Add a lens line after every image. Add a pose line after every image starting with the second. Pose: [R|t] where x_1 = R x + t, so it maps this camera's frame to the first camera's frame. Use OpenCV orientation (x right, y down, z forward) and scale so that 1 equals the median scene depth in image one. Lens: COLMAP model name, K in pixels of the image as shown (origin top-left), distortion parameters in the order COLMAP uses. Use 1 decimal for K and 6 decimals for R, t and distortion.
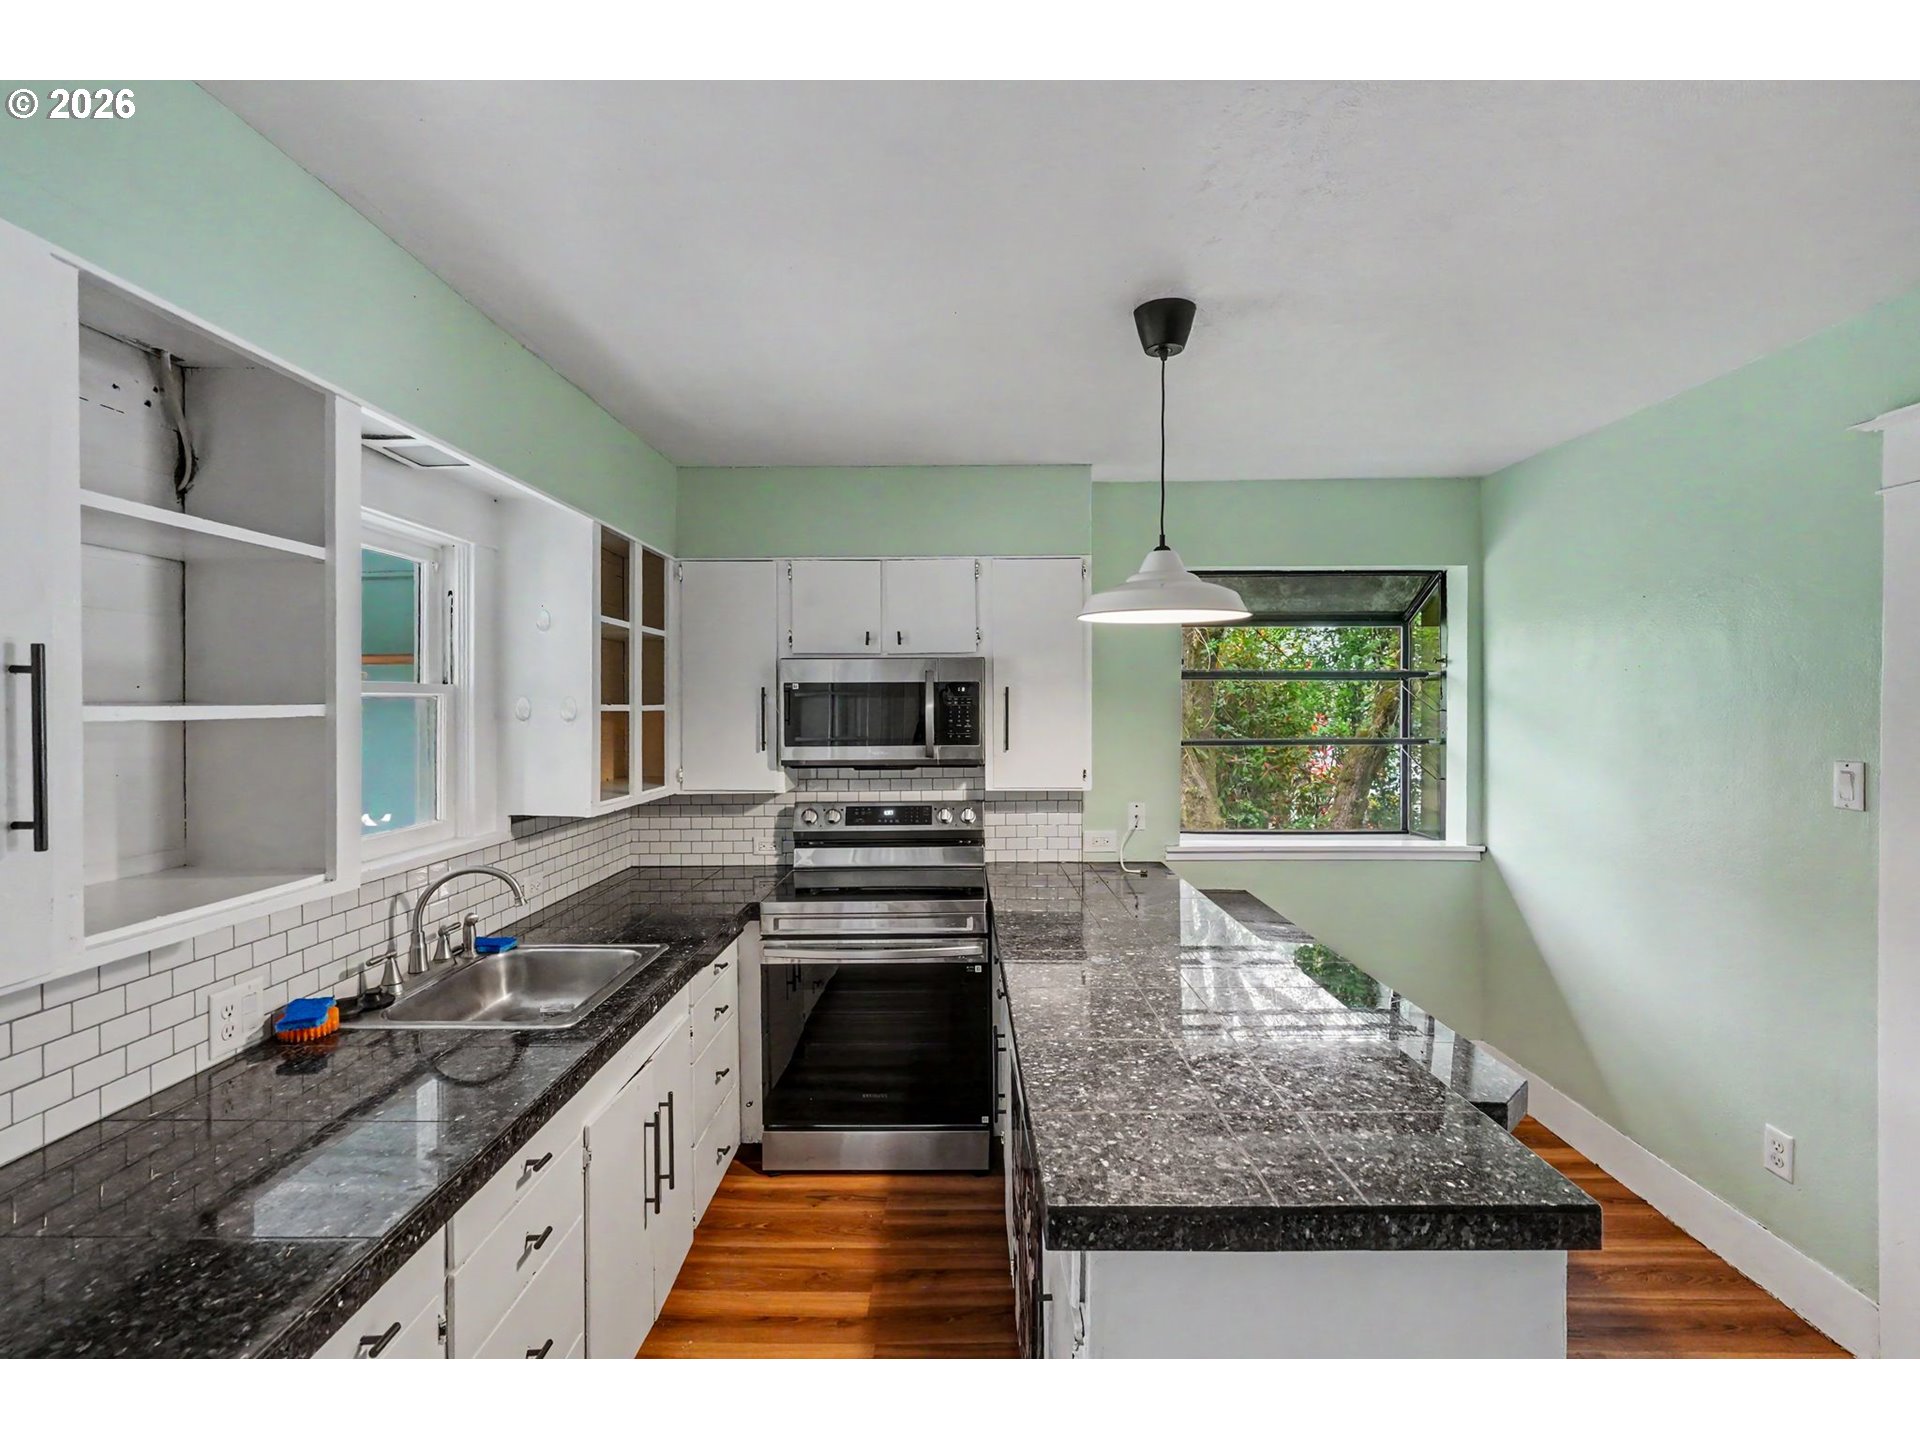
lens RADIAL K [[889.5, 0, 950.3], [0, 889.5, 711.0], [0, 0, 1]] dist [0.003844, 0.000876]
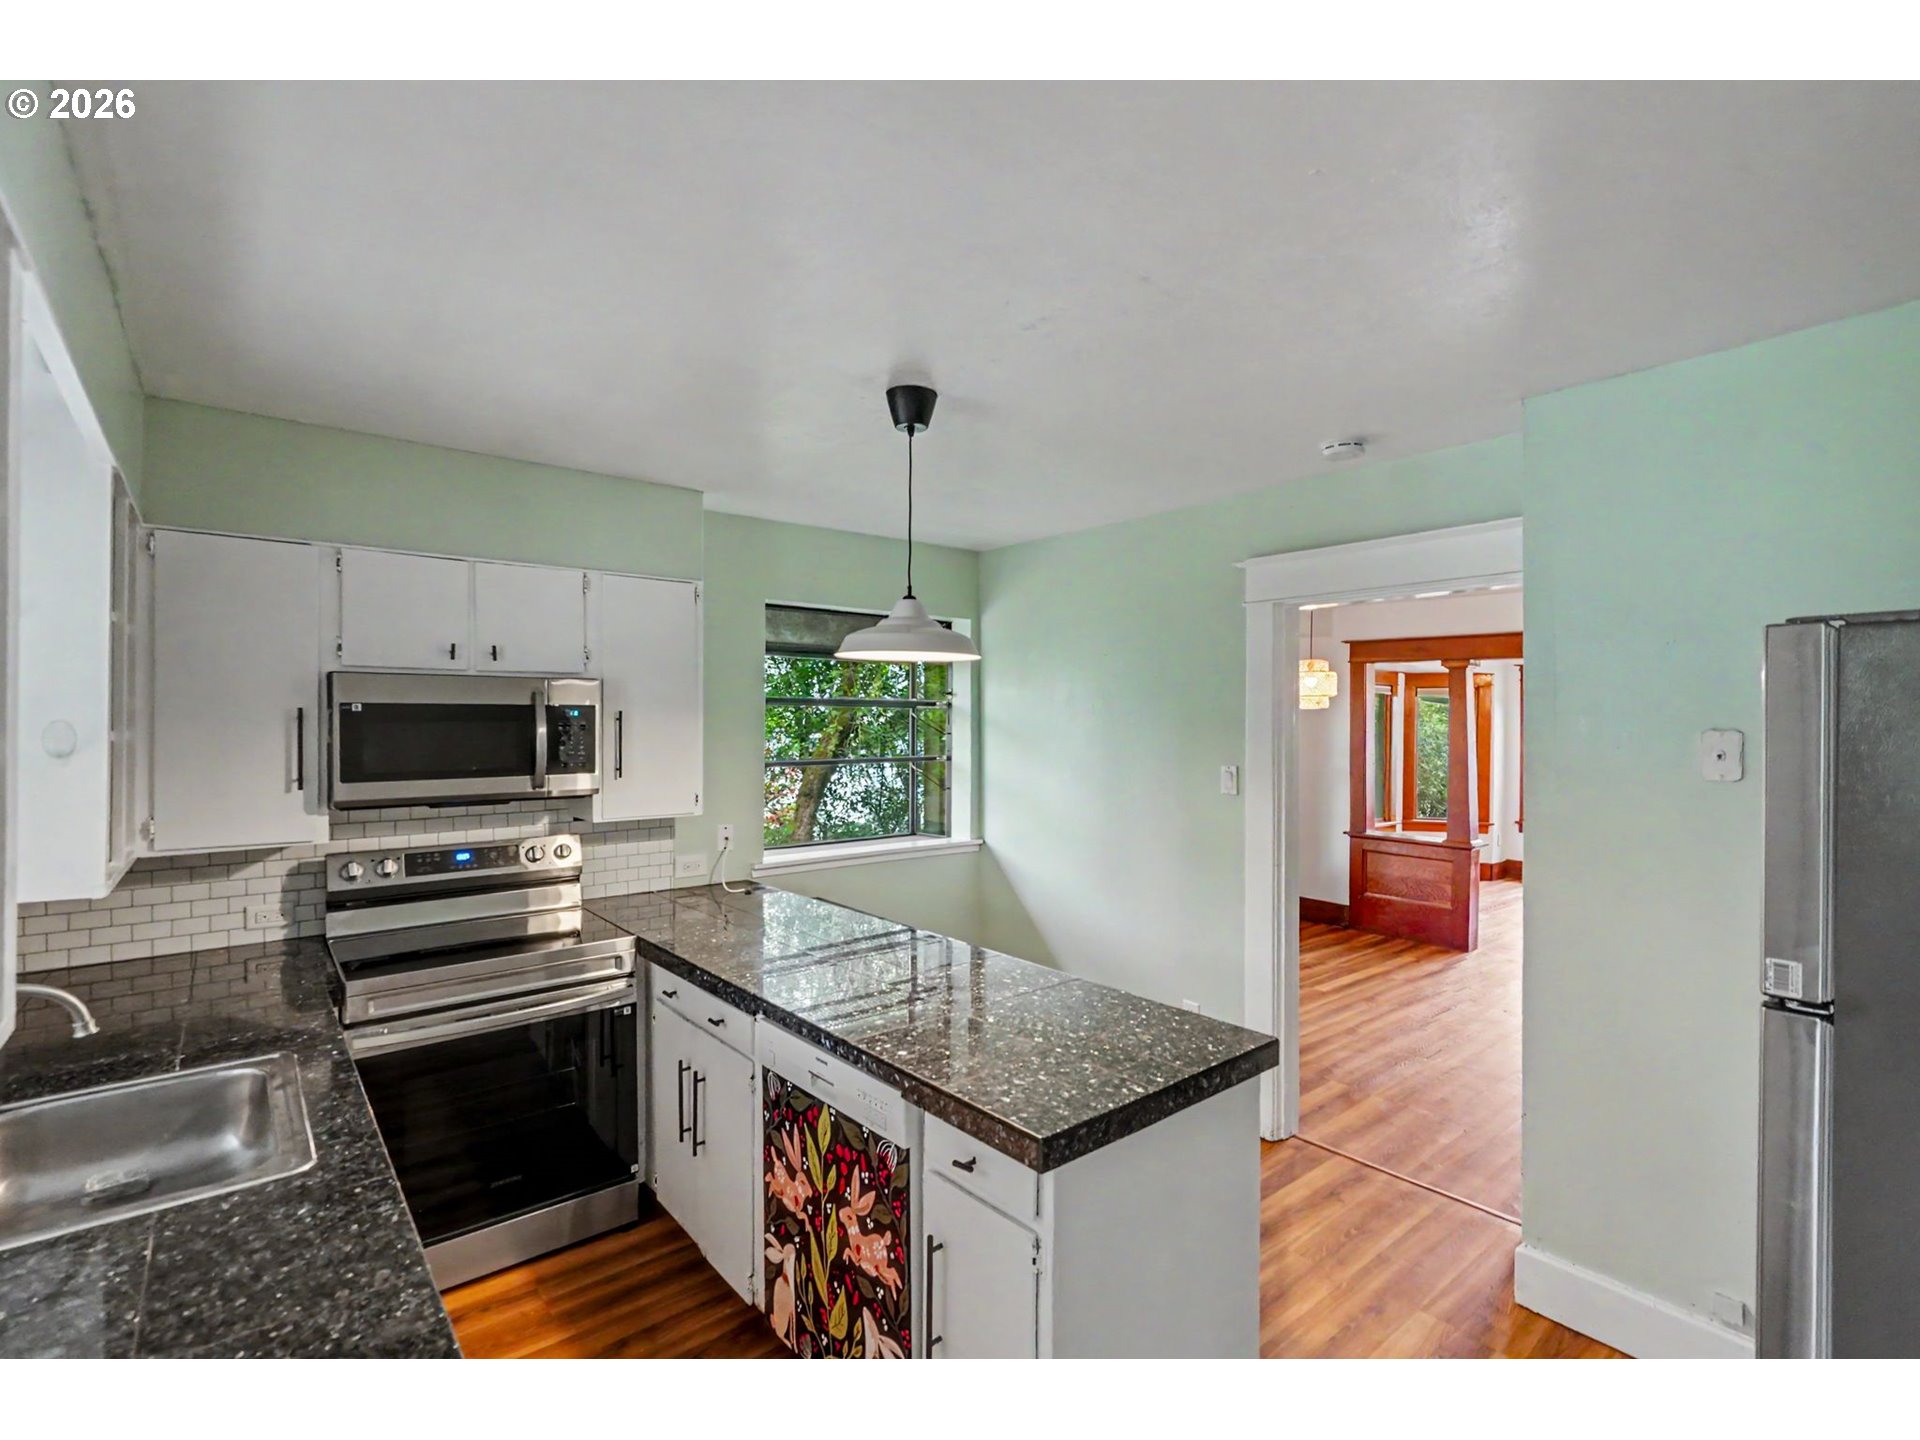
lens RADIAL K [[889.5, 0, 964.5], [0, 889.5, 726.6], [0, 0, 1]] dist [0.003844, 0.000876]
pose [[0.763818, 0.001664, 0.645429, -0.265765], [0.002272, 0.999984, -0.005266, -0.004694], [-0.645428, 0.005488, 0.763802, 0.039987]]
